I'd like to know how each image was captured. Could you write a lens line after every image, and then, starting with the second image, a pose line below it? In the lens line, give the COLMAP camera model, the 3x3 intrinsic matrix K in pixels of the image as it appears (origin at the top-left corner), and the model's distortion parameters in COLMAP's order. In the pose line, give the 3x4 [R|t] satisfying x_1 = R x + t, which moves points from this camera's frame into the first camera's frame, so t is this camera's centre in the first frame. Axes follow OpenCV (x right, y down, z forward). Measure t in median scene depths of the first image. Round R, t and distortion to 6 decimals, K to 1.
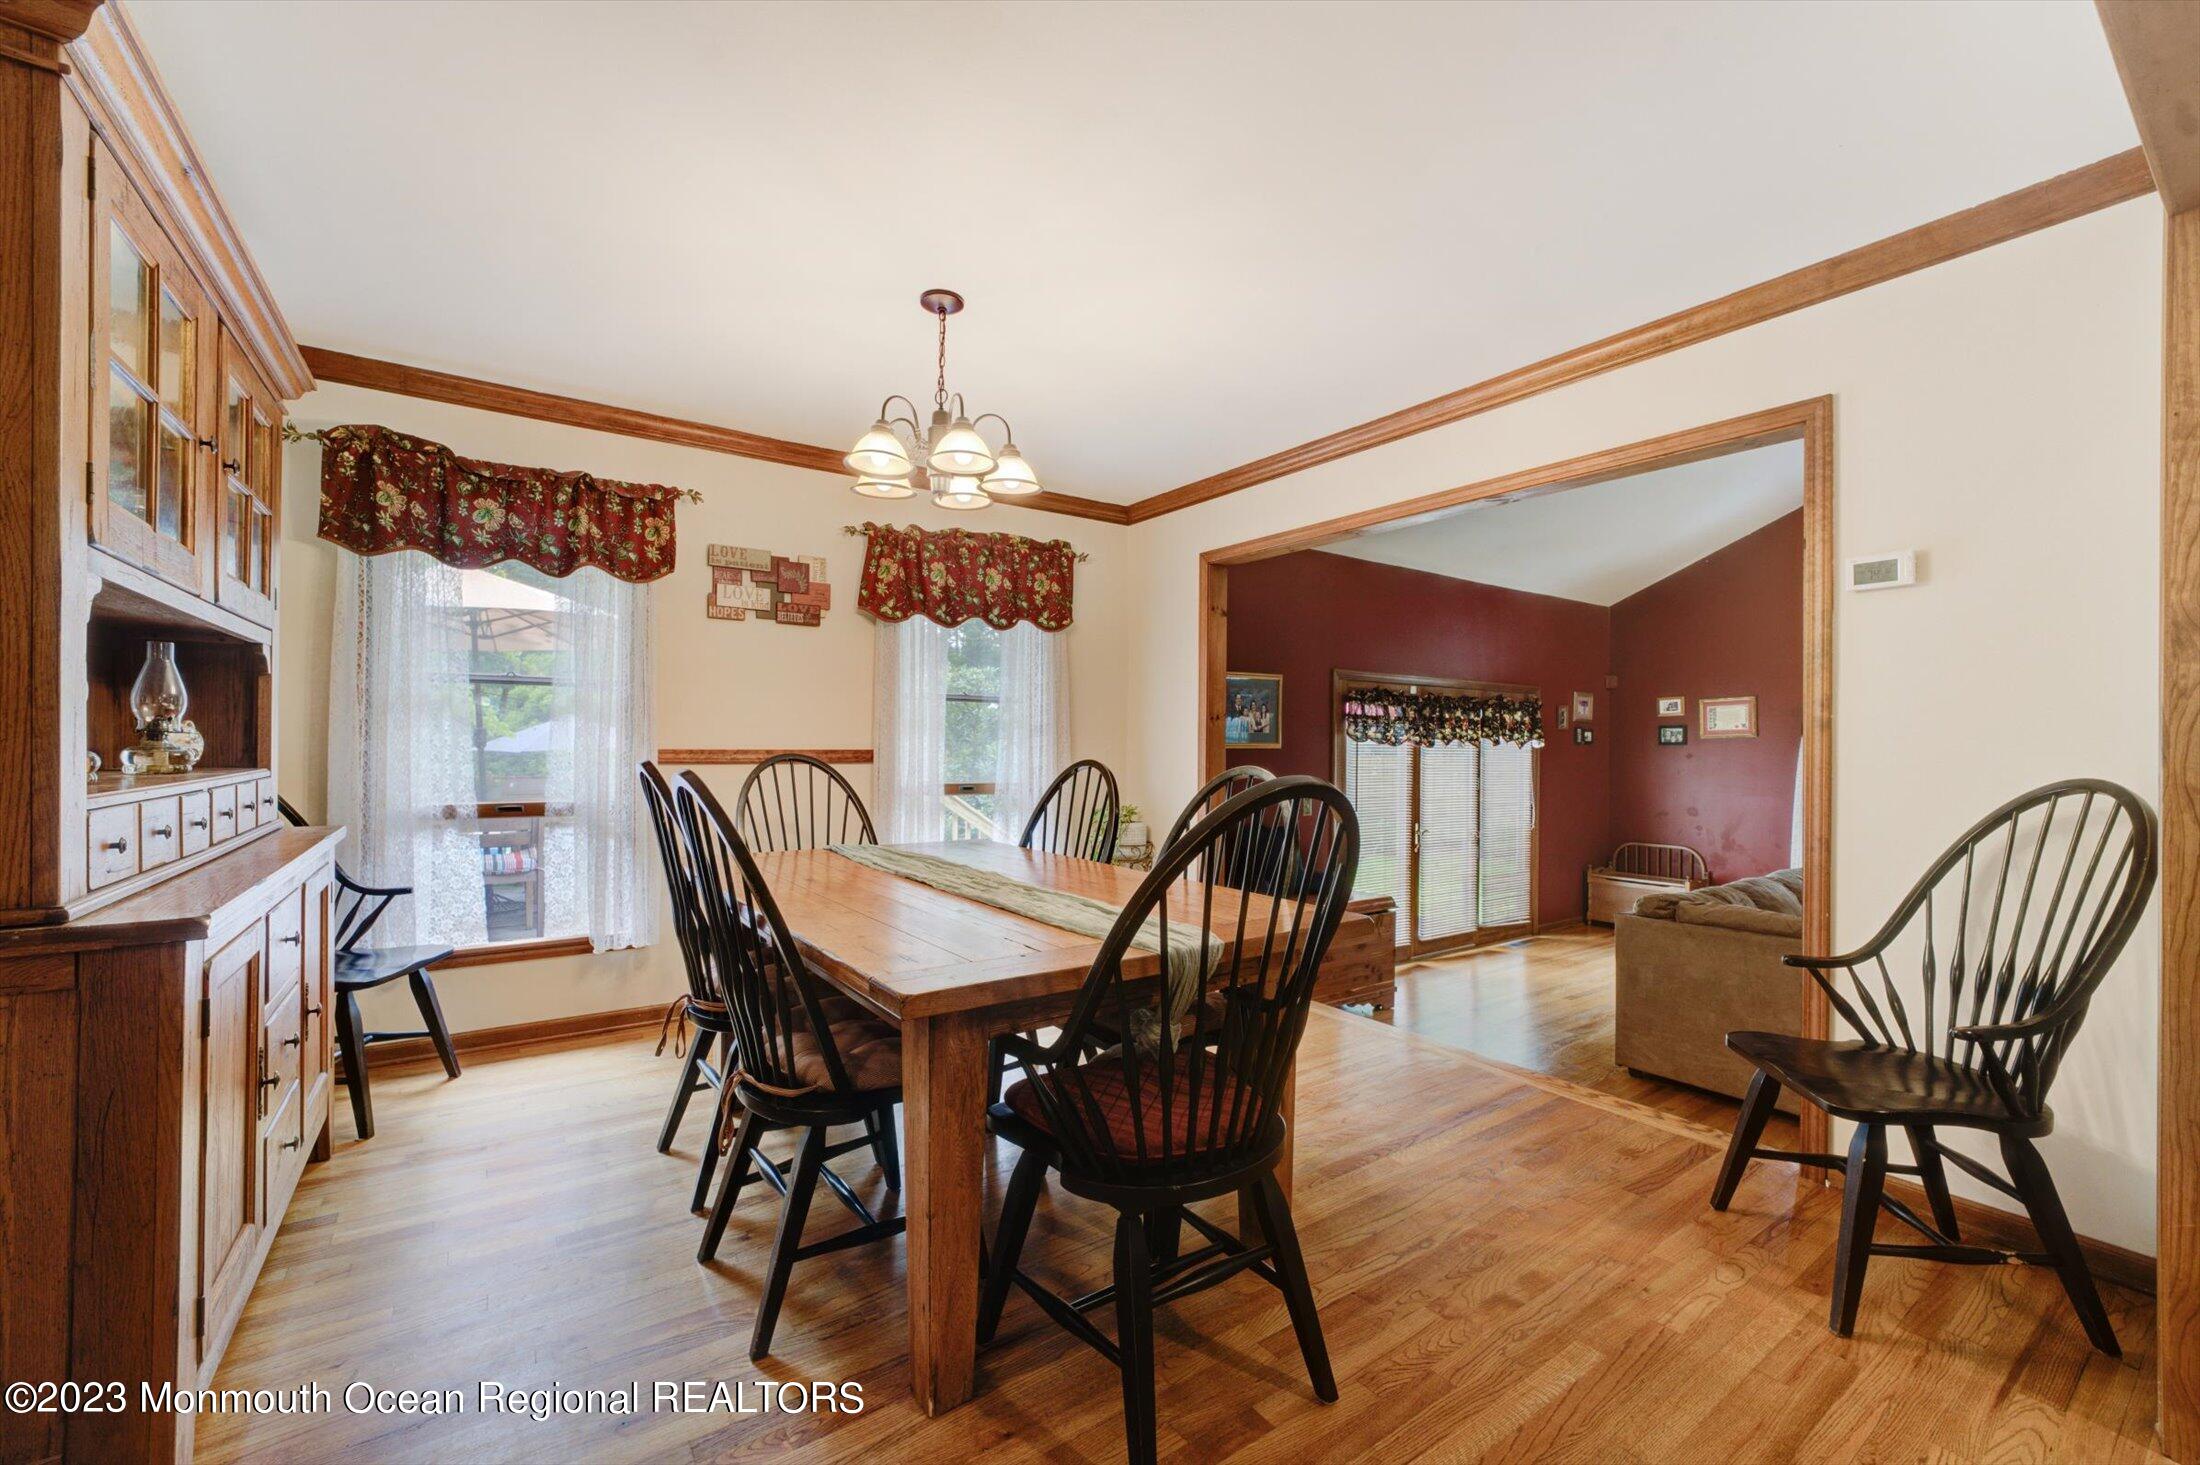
lens RADIAL K [[892.3, 0, 1112.5], [0, 892.3, 739.3], [0, 0, 1]] dist [-0.011022, -0.000069]
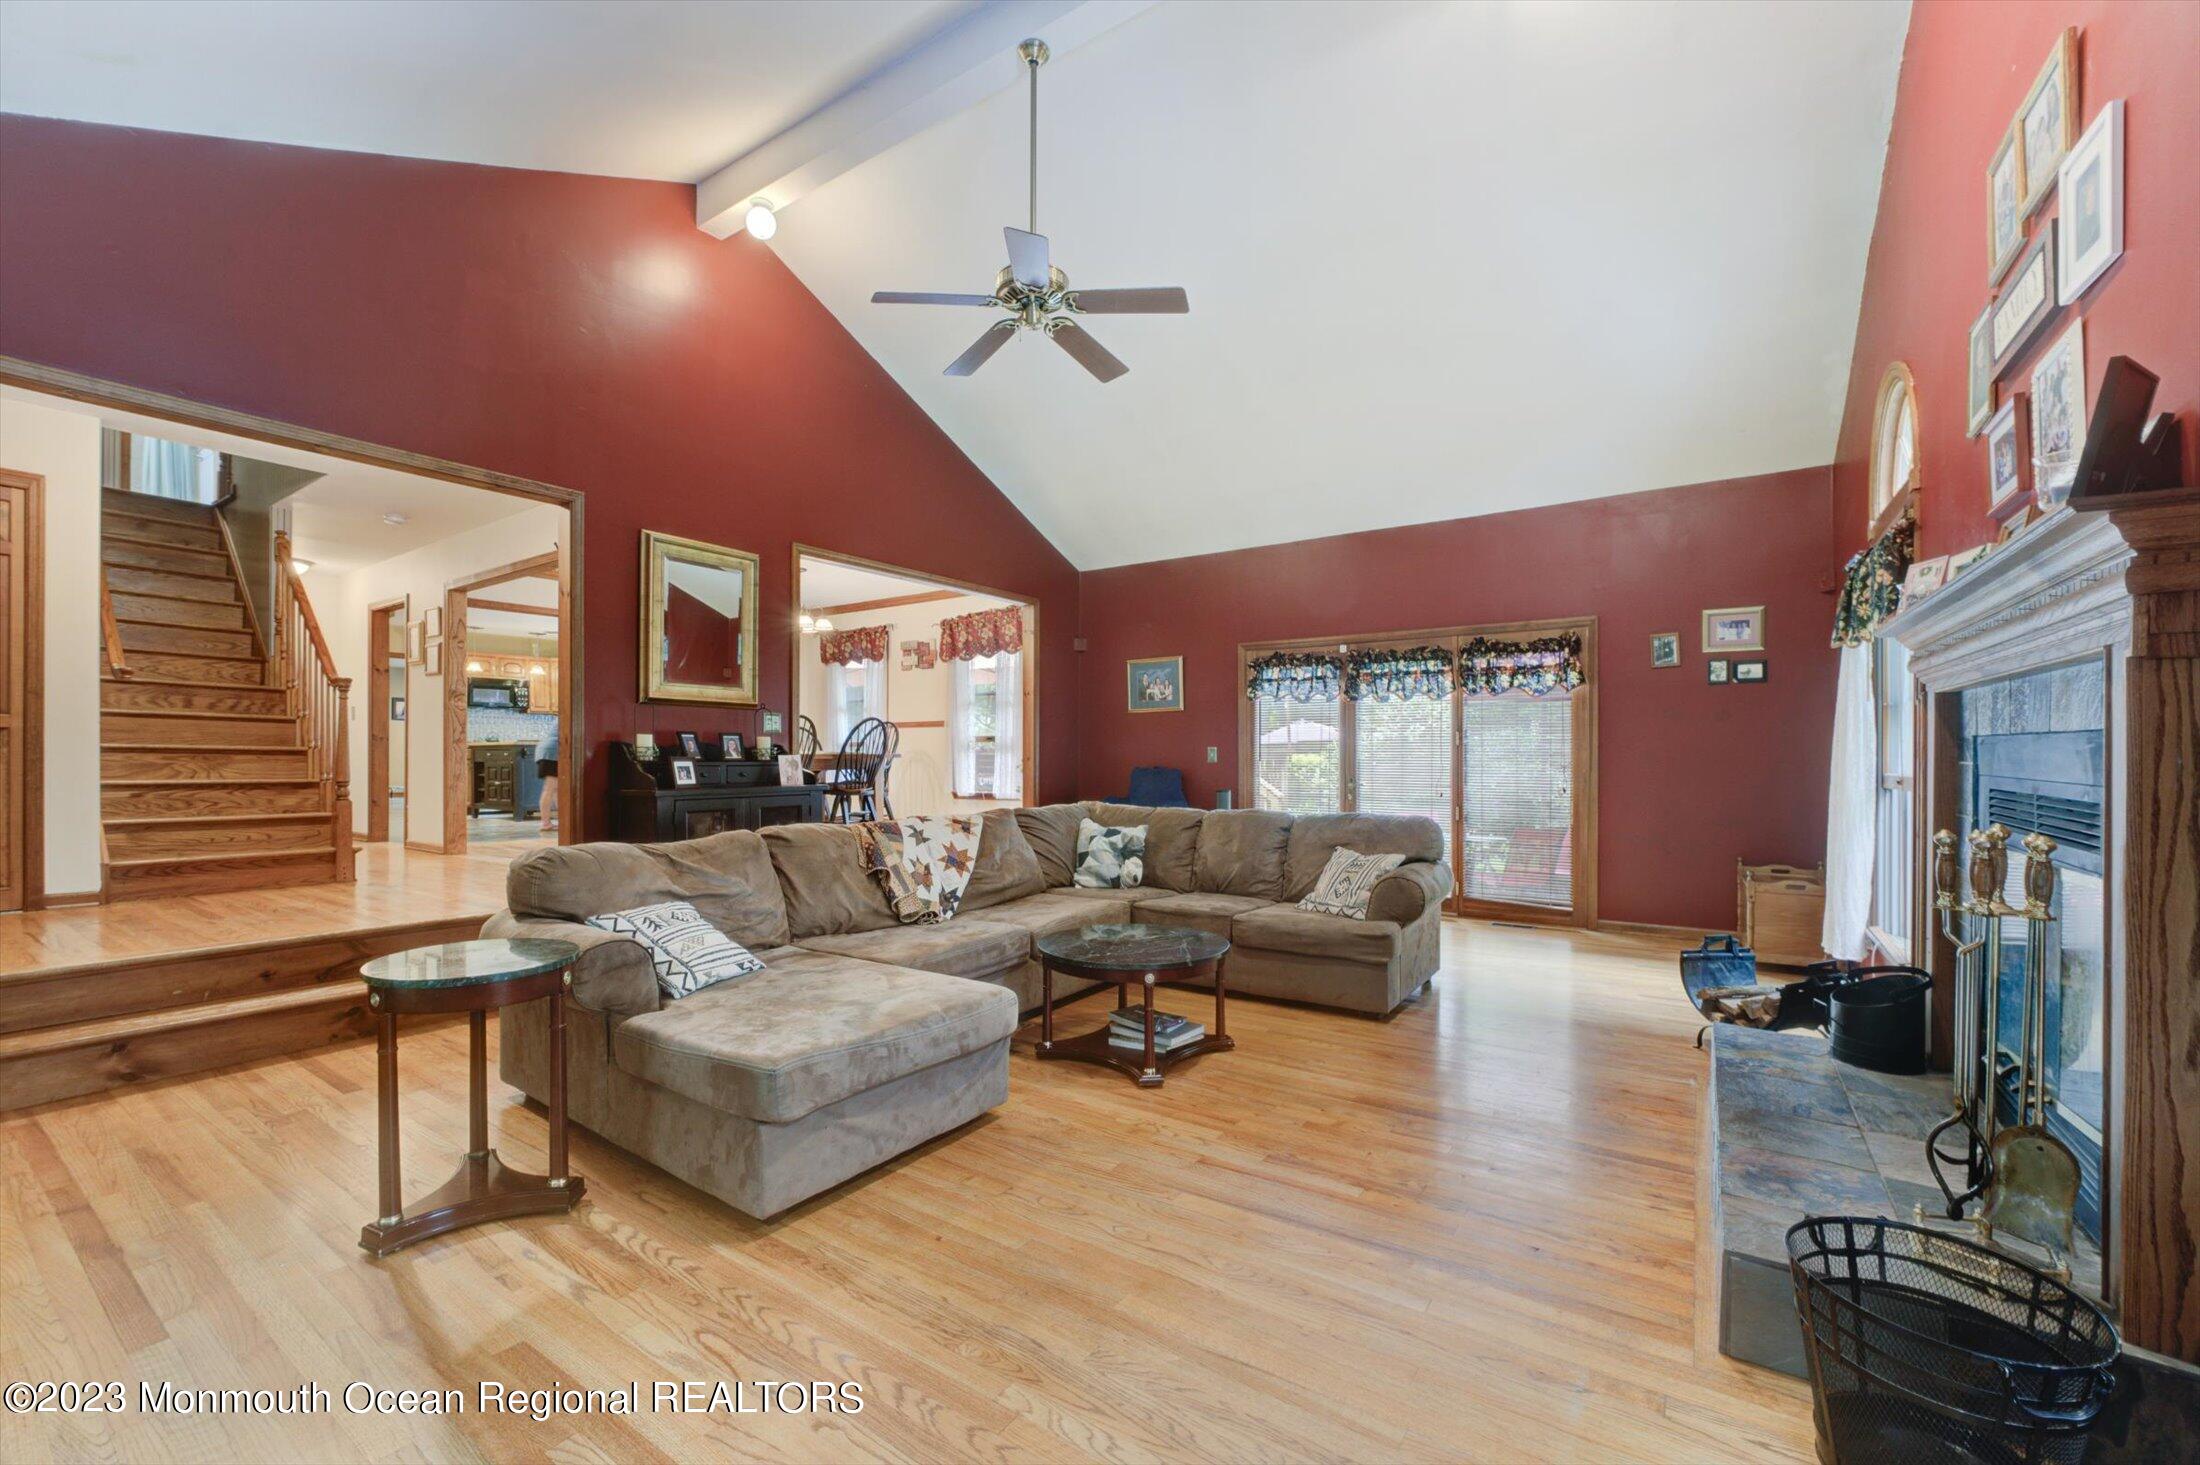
lens RADIAL K [[892.3, 0, 1098.0], [0, 892.3, 751.2], [0, 0, 1]] dist [-0.011022, -0.000069]
pose [[0.359459, -0.016375, -0.933017, 1.108561], [0.011627, 0.999847, -0.013069, 0.069304], [0.933088, -0.006151, 0.359594, 0.316646]]
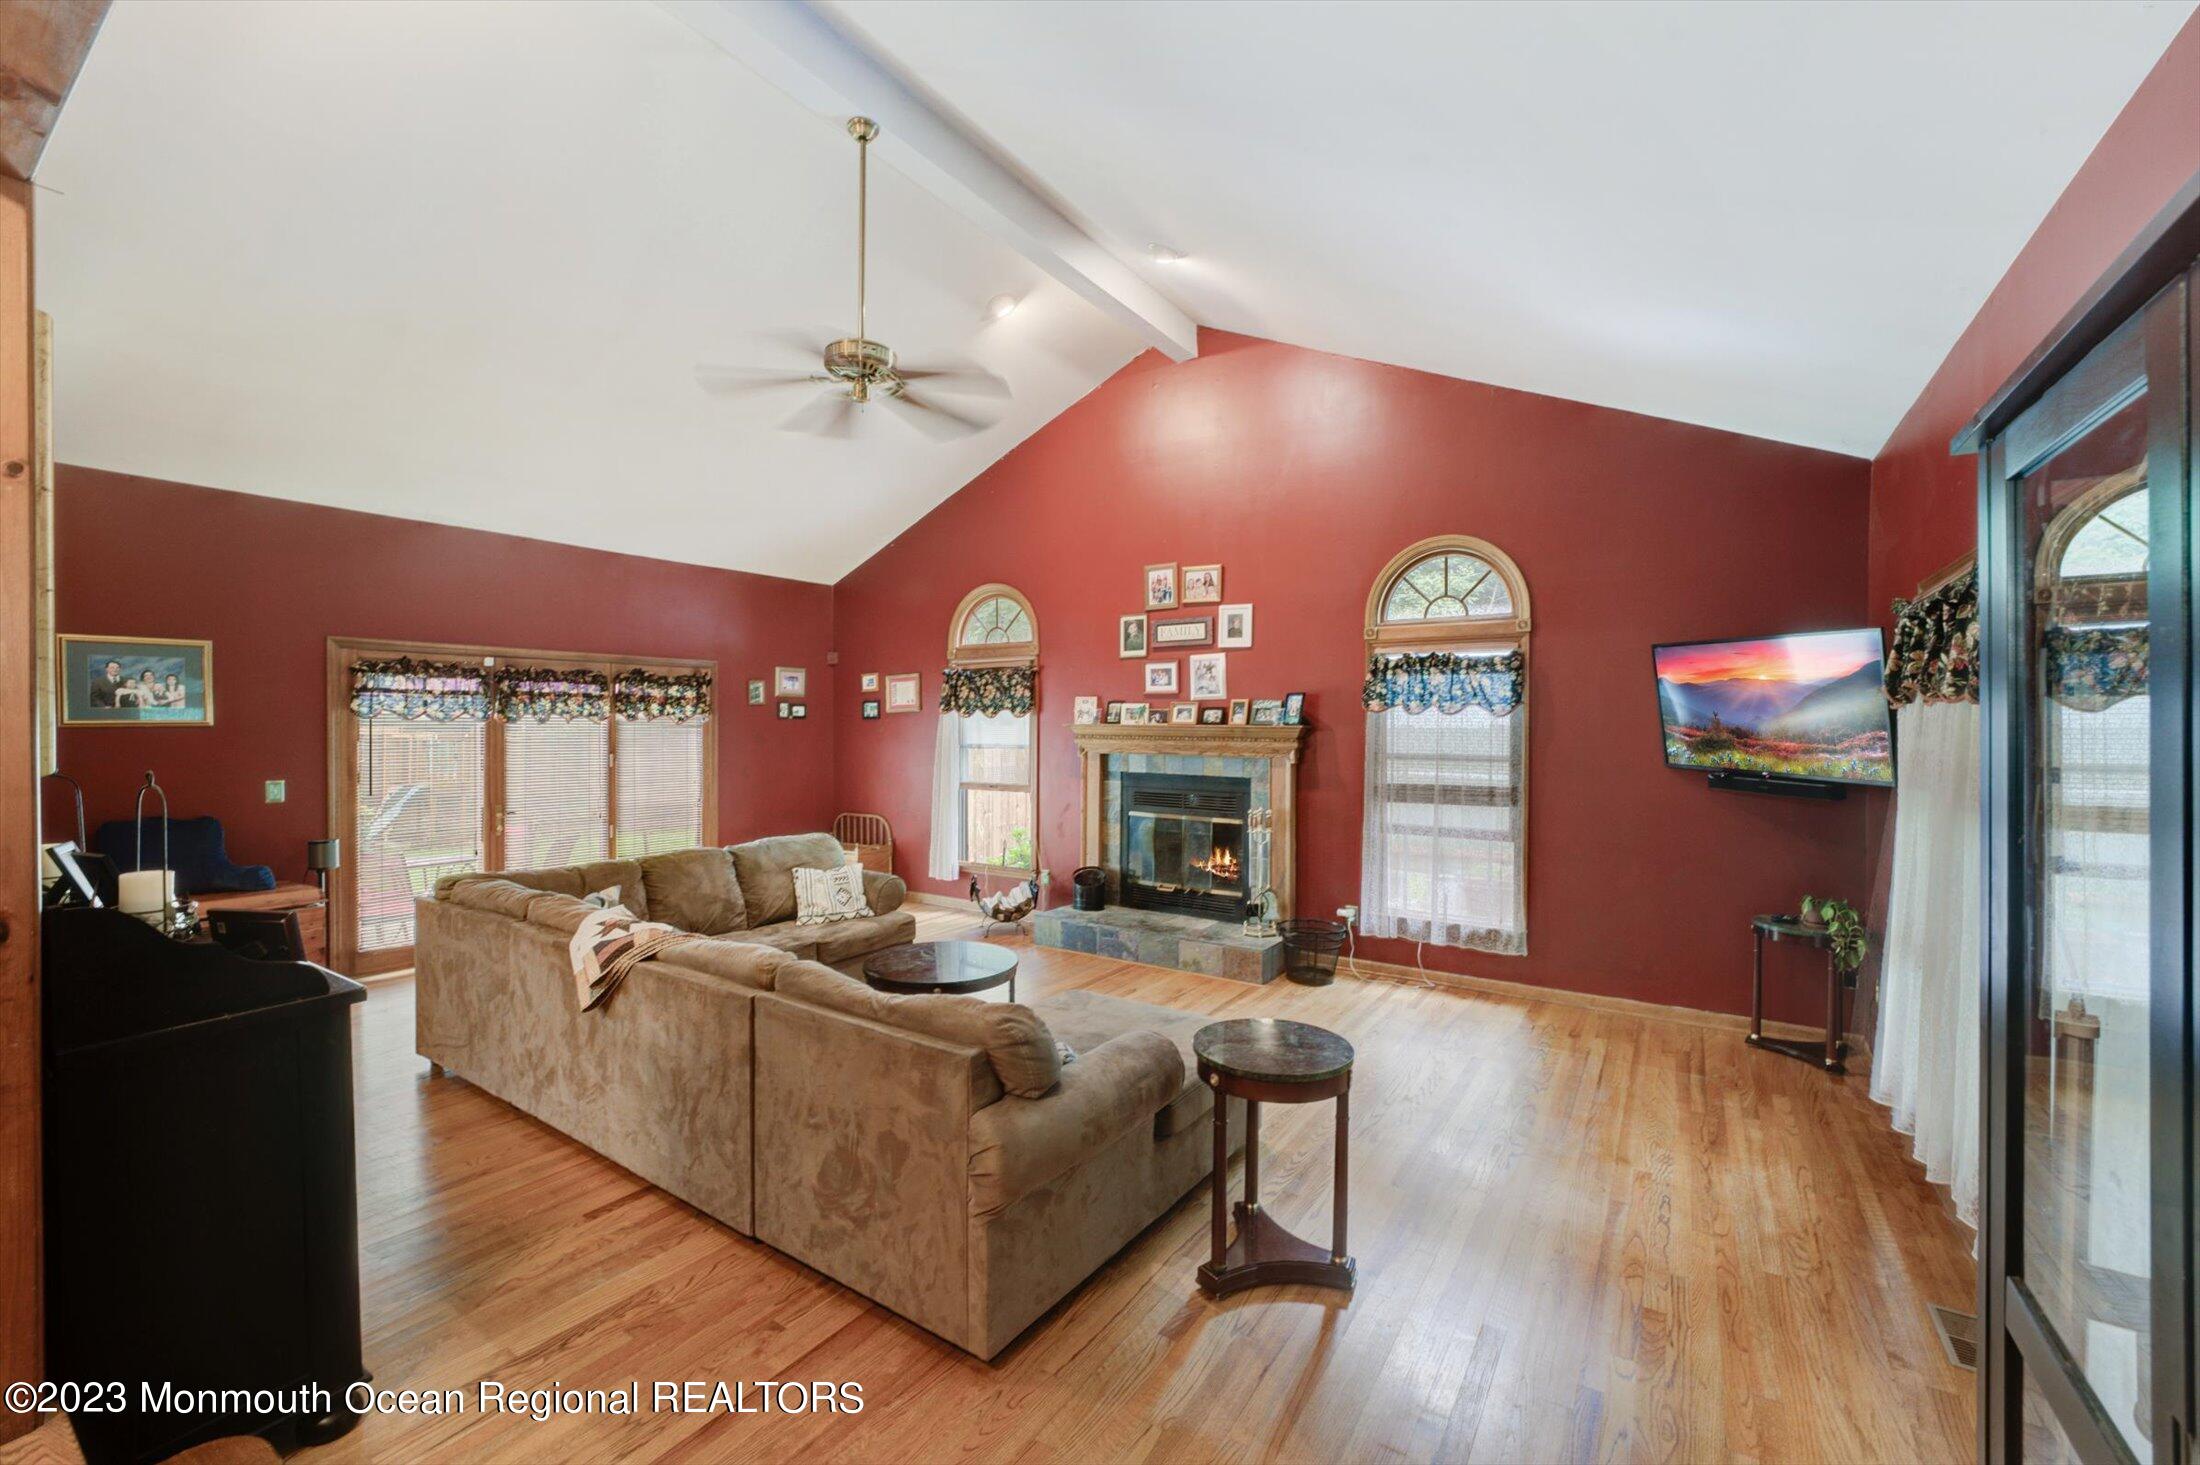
lens RADIAL K [[892.3, 0, 1100.1], [0, 892.3, 724.1], [0, 0, 1]] dist [-0.011022, -0.000069]
pose [[0.930650, -0.009557, 0.365786, 0.539806], [0.005835, 0.999919, 0.011281, 0.002619], [-0.365864, -0.008364, 0.930631, -0.088530]]
